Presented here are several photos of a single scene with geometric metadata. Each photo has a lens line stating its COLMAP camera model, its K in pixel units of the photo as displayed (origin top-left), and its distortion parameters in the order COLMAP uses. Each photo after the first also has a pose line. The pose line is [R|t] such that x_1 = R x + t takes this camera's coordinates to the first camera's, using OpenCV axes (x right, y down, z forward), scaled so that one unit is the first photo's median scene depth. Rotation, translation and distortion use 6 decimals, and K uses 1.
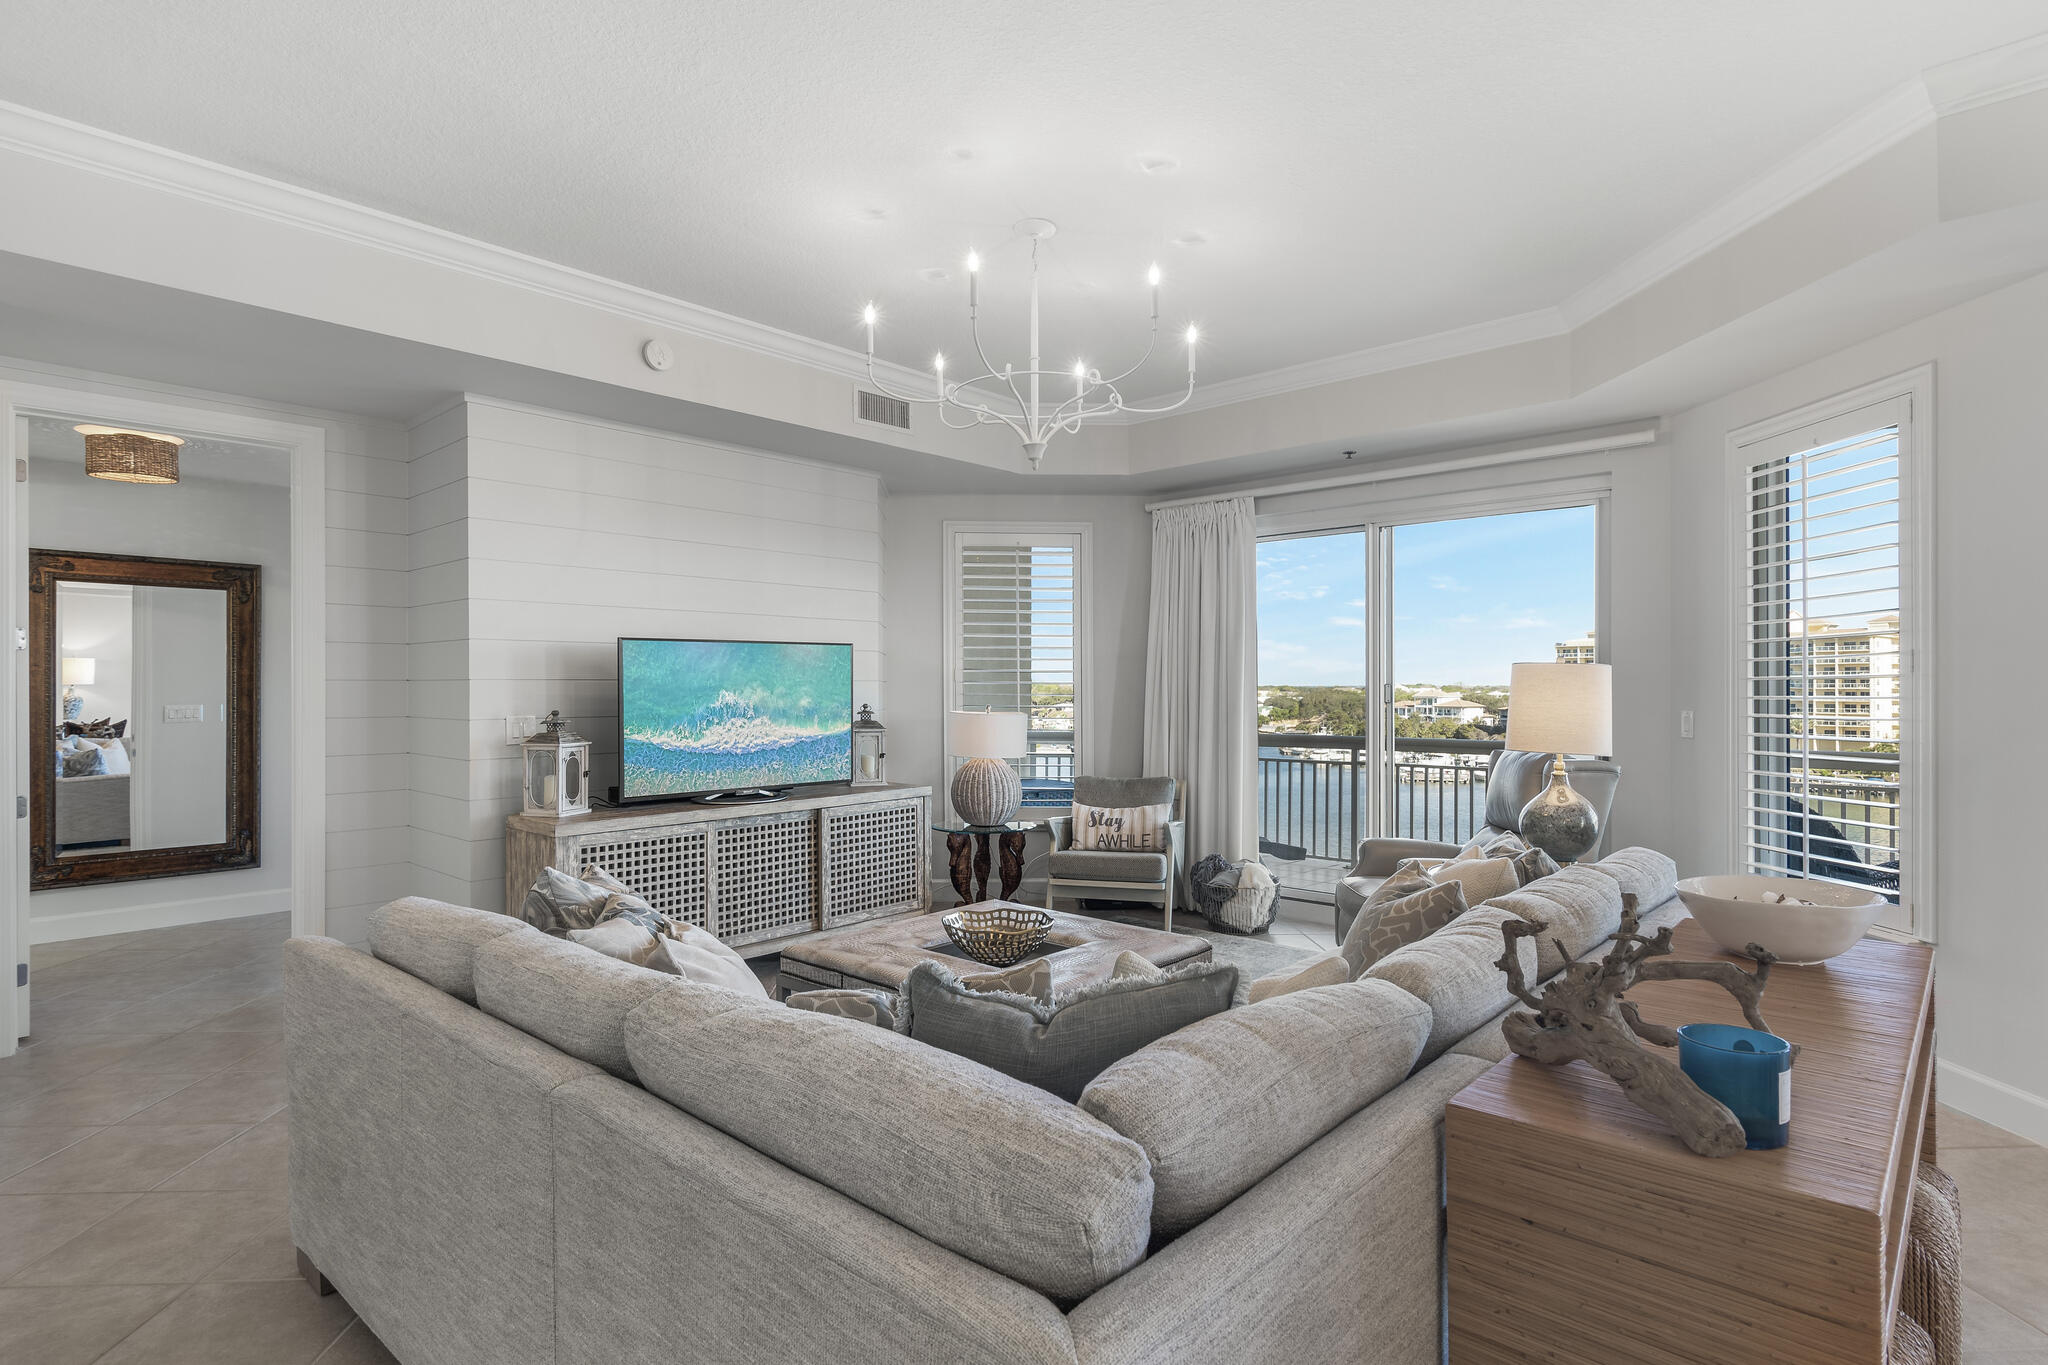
lens RADIAL K [[1050.1, 0, 1015.8], [0, 1050.1, 679.4], [0, 0, 1]] dist [0.003666, 0.001412]
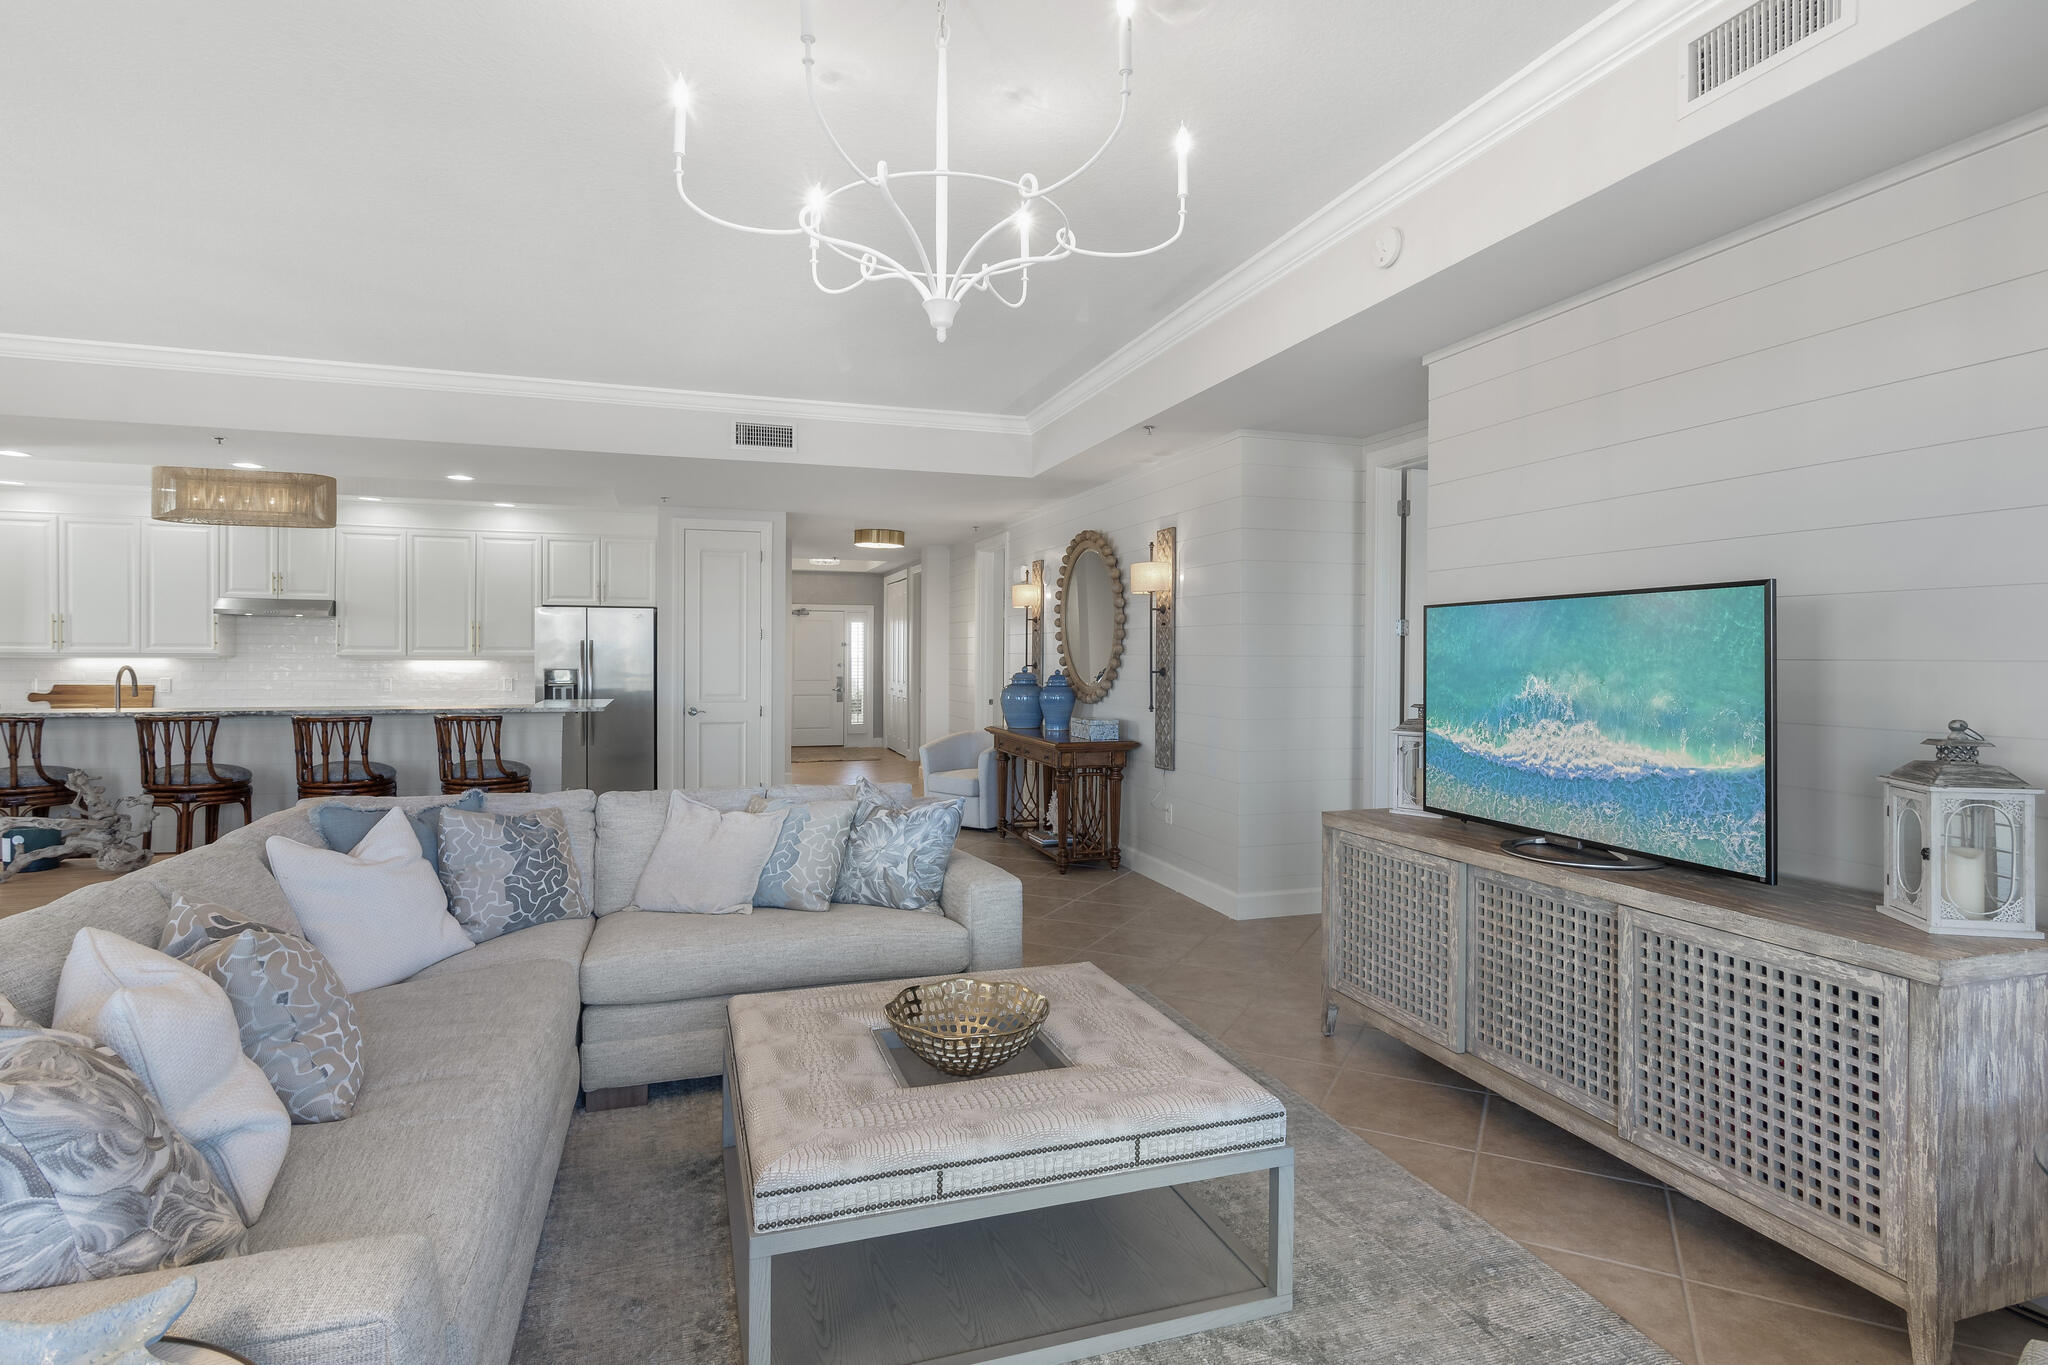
lens RADIAL K [[1033.8, 0, 1026.4], [0, 1033.8, 652.8], [0, 0, 1]] dist [0.001897, -0.001383]
pose [[-0.486408, -0.001779, -0.873730, 0.418671], [0.002100, 0.999993, -0.003205, -0.001510], [0.873729, -0.003394, -0.486401, 1.007858]]
